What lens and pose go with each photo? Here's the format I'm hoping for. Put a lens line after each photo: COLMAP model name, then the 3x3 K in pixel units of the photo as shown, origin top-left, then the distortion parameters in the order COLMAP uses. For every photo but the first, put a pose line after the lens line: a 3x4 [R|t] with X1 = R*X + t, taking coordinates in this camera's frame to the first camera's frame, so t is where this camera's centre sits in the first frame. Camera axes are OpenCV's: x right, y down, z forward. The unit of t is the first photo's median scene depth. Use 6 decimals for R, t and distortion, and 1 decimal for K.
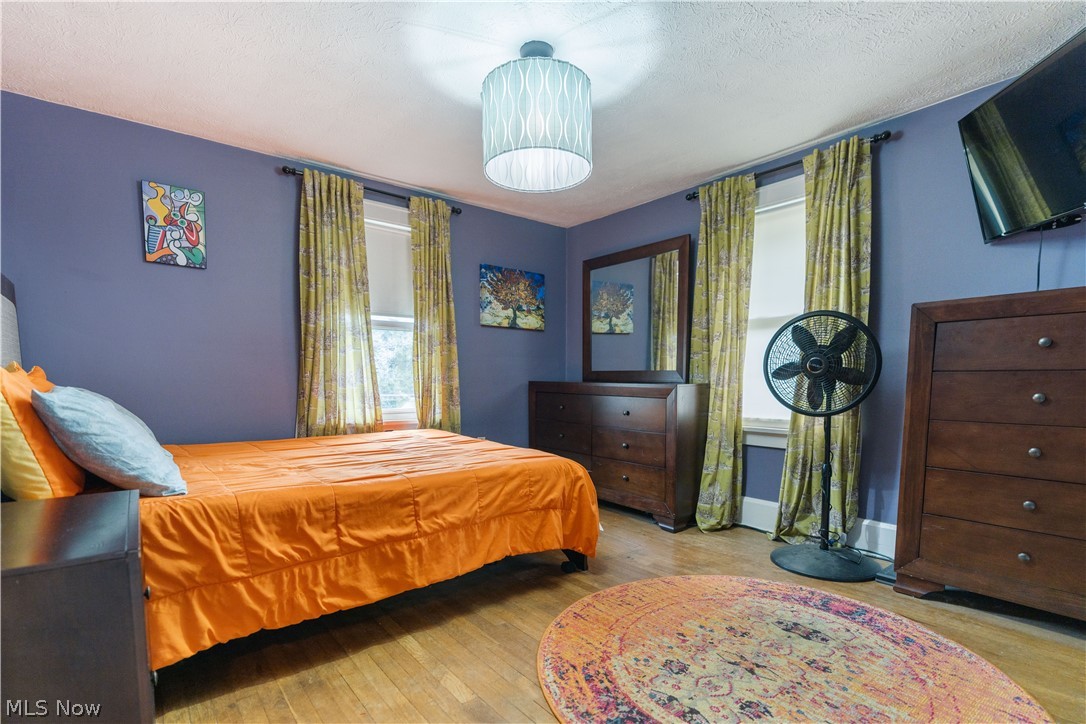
lens RADIAL K [[505.1, 0, 544.8], [0, 505.1, 432.2], [0, 0, 1]] dist [0.000755, 0.000042]
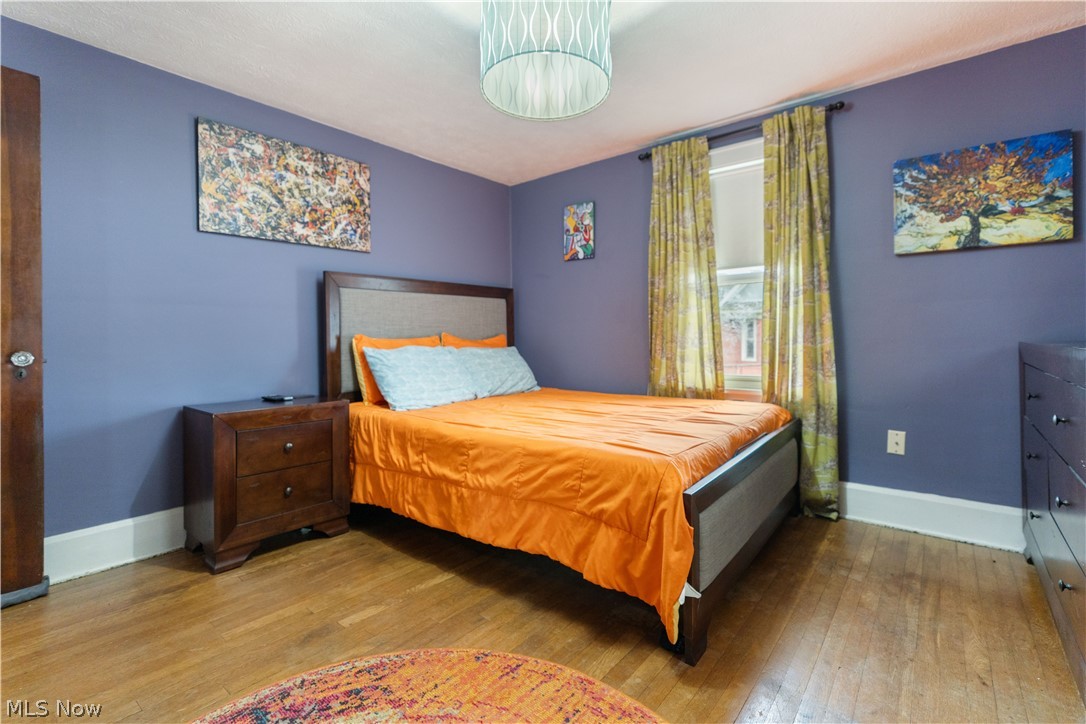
lens RADIAL K [[502.1, 0, 545.1], [0, 502.1, 340.2], [0, 0, 1]] dist [-0.000136, 0.000602]
pose [[0.205855, -0.006645, -0.978560, 0.589554], [-0.097047, 0.994909, -0.027171, -0.064500], [0.973758, 0.100560, 0.204162, 0.651062]]
